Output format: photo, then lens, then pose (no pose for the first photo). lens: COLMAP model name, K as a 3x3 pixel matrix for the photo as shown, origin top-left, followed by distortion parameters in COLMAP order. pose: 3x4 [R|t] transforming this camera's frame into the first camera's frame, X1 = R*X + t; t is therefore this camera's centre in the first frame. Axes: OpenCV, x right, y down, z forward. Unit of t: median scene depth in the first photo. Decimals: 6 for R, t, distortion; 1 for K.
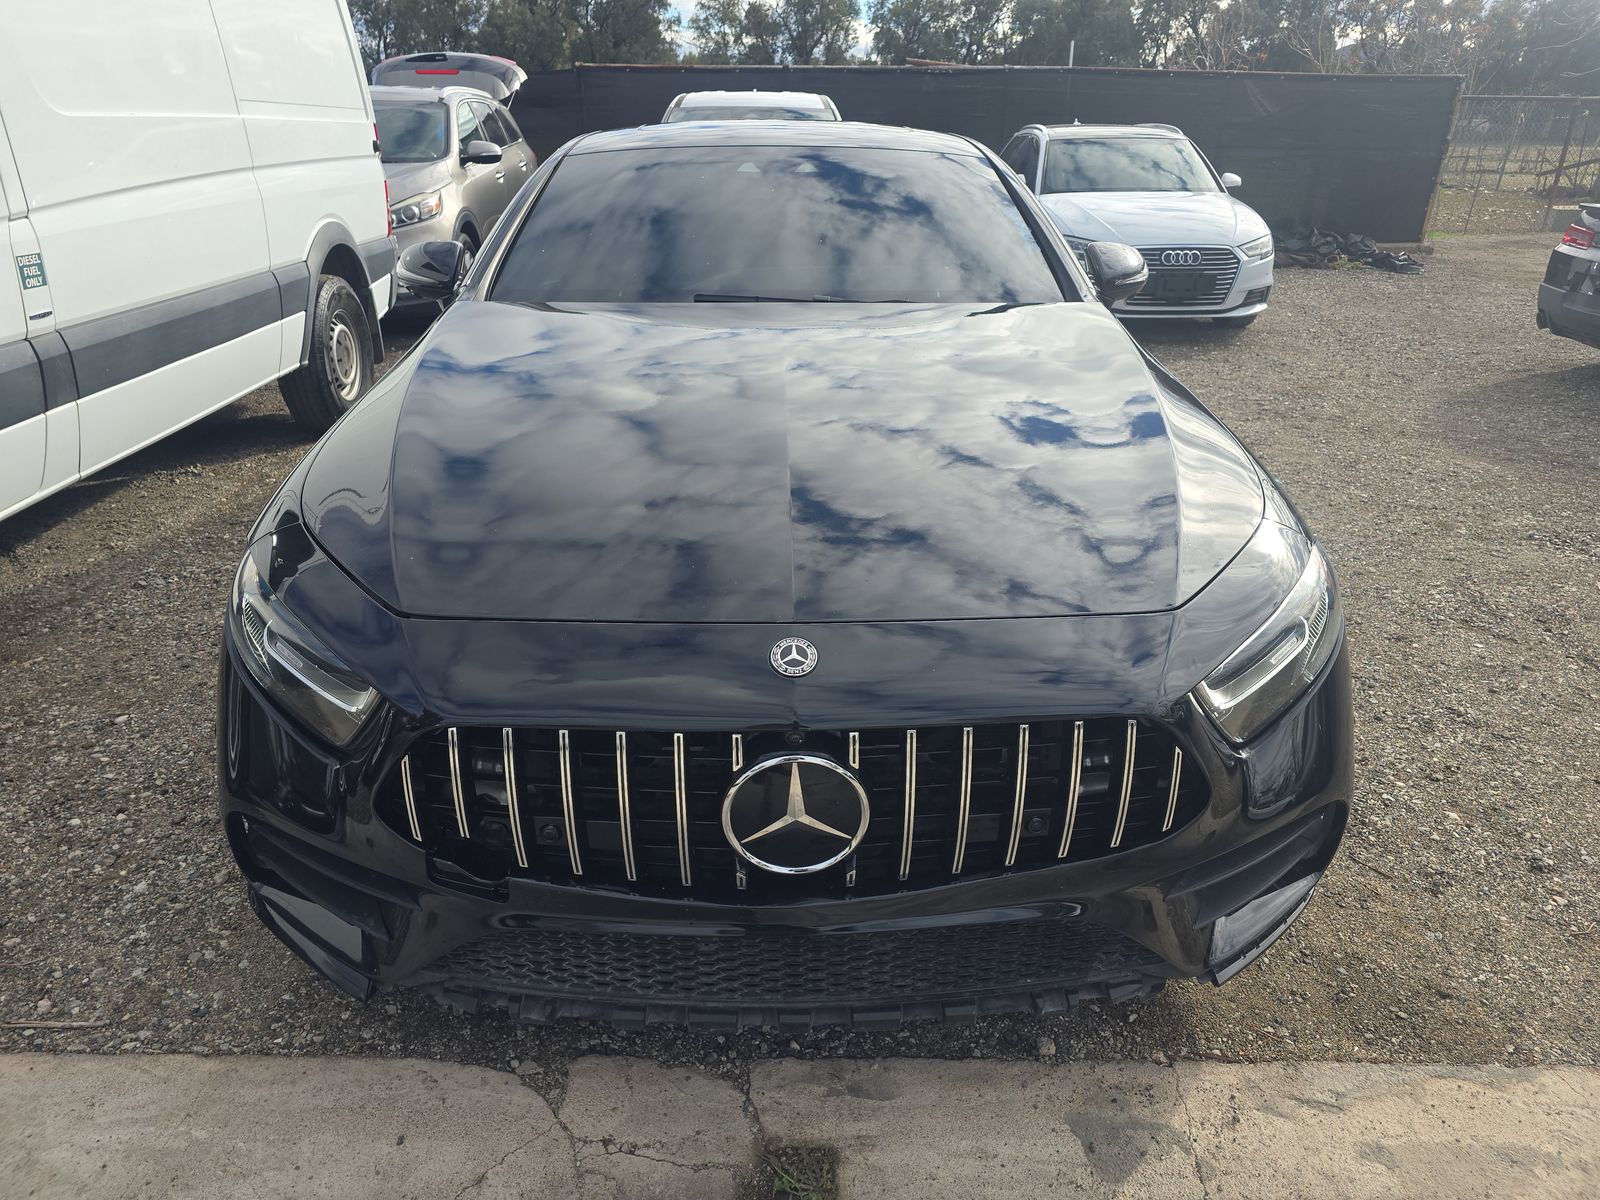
lens RADIAL K [[1084.4, 0, 793.0], [0, 1084.4, 601.2], [0, 0, 1]] dist [0.037053, -0.024659]
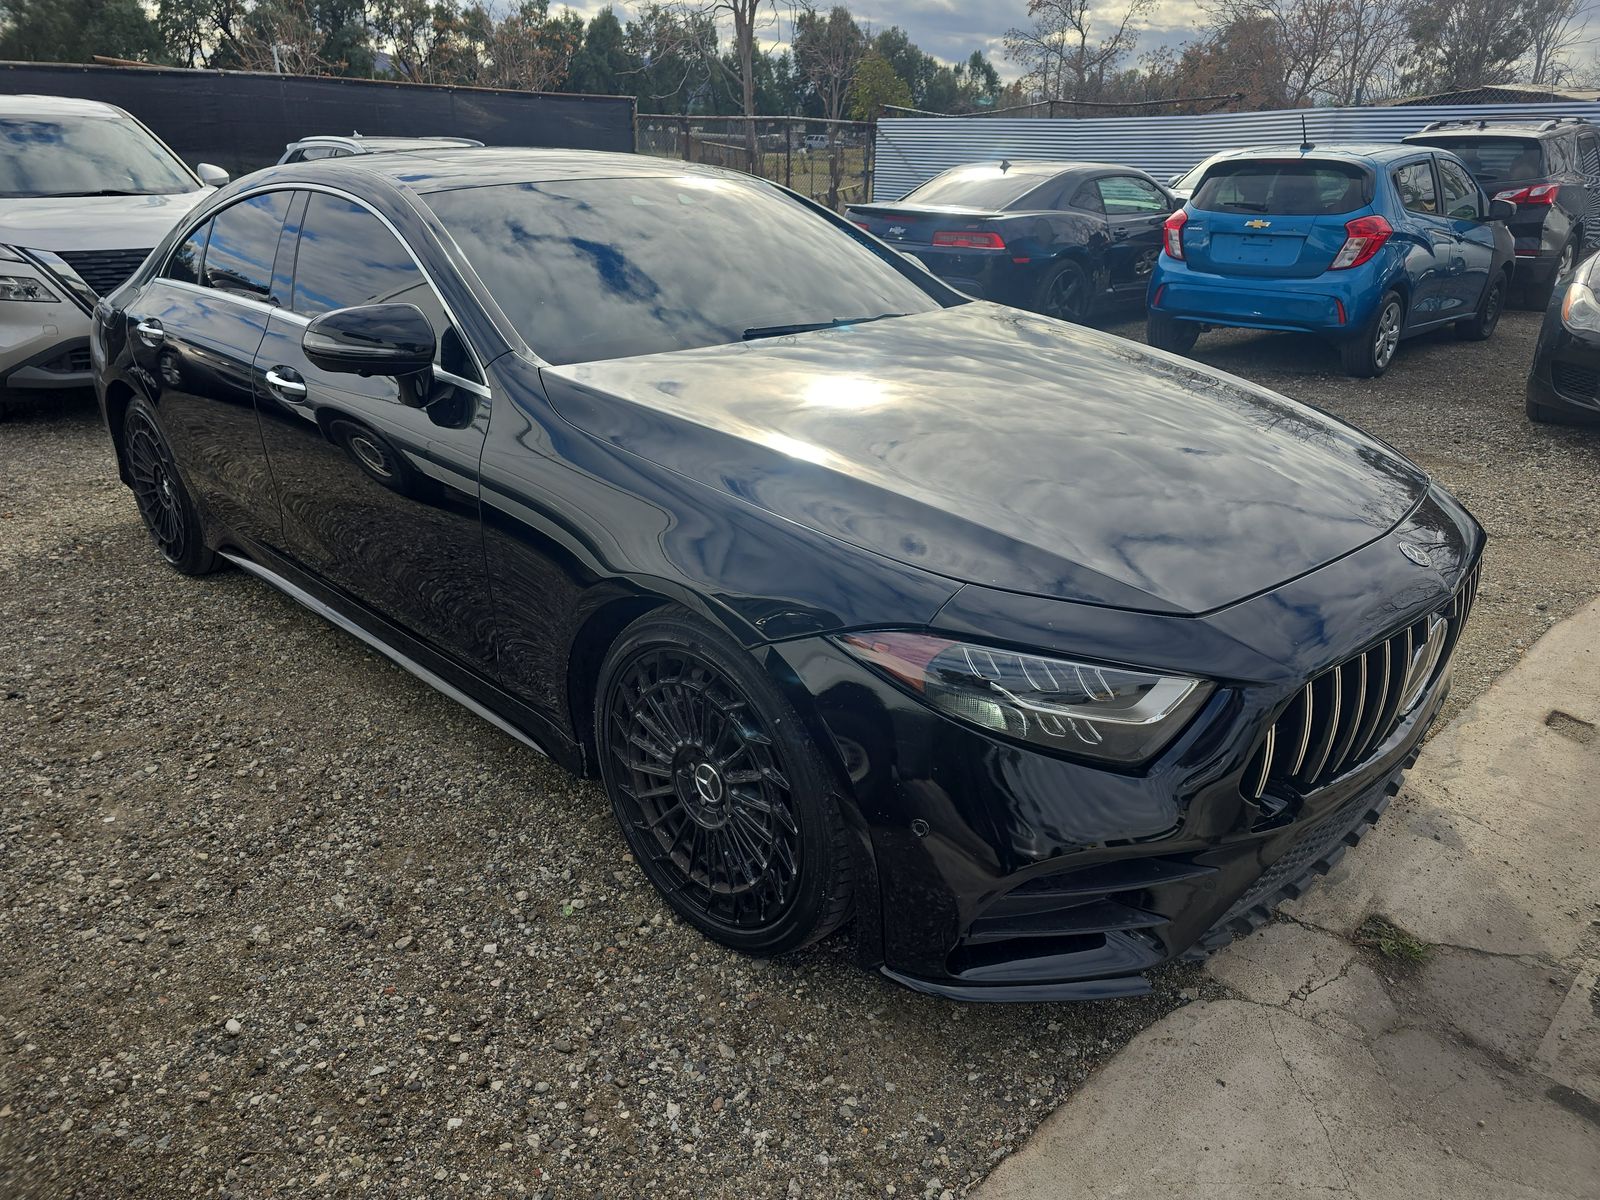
lens RADIAL K [[1084.4, 0, 793.0], [0, 1084.4, 601.2], [0, 0, 1]] dist [0.037053, -0.024659]
pose [[0.722607, -0.272274, 0.635379, -0.759334], [0.274826, 0.956553, 0.097348, -0.126530], [-0.634279, 0.104274, 0.766040, 0.223198]]
